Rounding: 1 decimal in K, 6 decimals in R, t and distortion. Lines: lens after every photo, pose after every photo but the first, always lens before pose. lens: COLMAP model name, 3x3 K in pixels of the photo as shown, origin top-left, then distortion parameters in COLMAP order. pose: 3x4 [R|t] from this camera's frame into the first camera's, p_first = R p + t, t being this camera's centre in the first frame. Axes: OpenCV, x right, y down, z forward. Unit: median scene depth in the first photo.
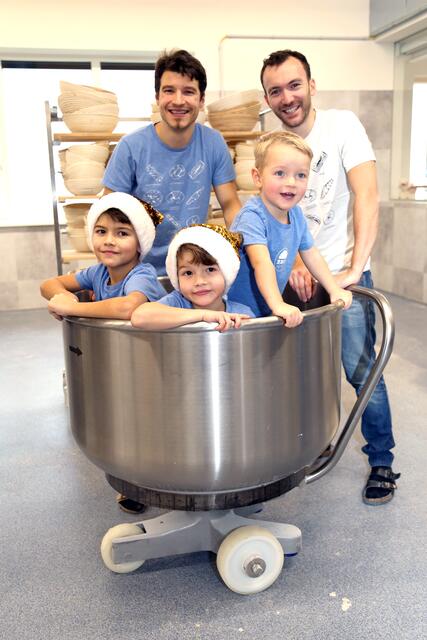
lens RADIAL K [[629.8, 0, 211.6], [0, 629.8, 303.7], [0, 0, 1]] dist [0.181551, -0.183798]
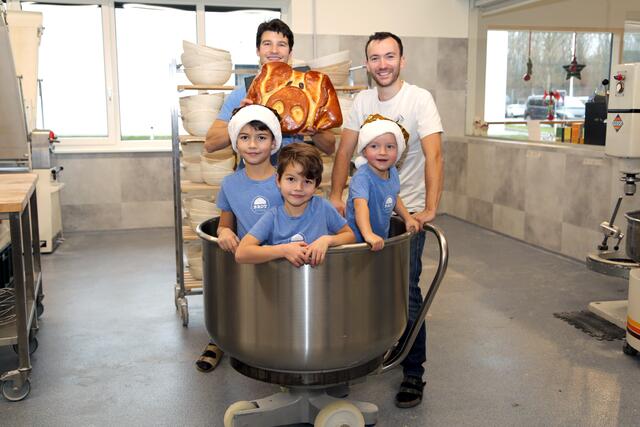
lens RADIAL K [[676.0, 0, 331.6], [0, 676.0, 211.3], [0, 0, 1]] dist [0.127078, 0.011293]
pose [[0.997699, 0.022766, 0.063862, -0.023848], [-0.021571, 0.999580, -0.019341, -0.006198], [-0.064276, 0.017919, 0.997771, -0.171602]]
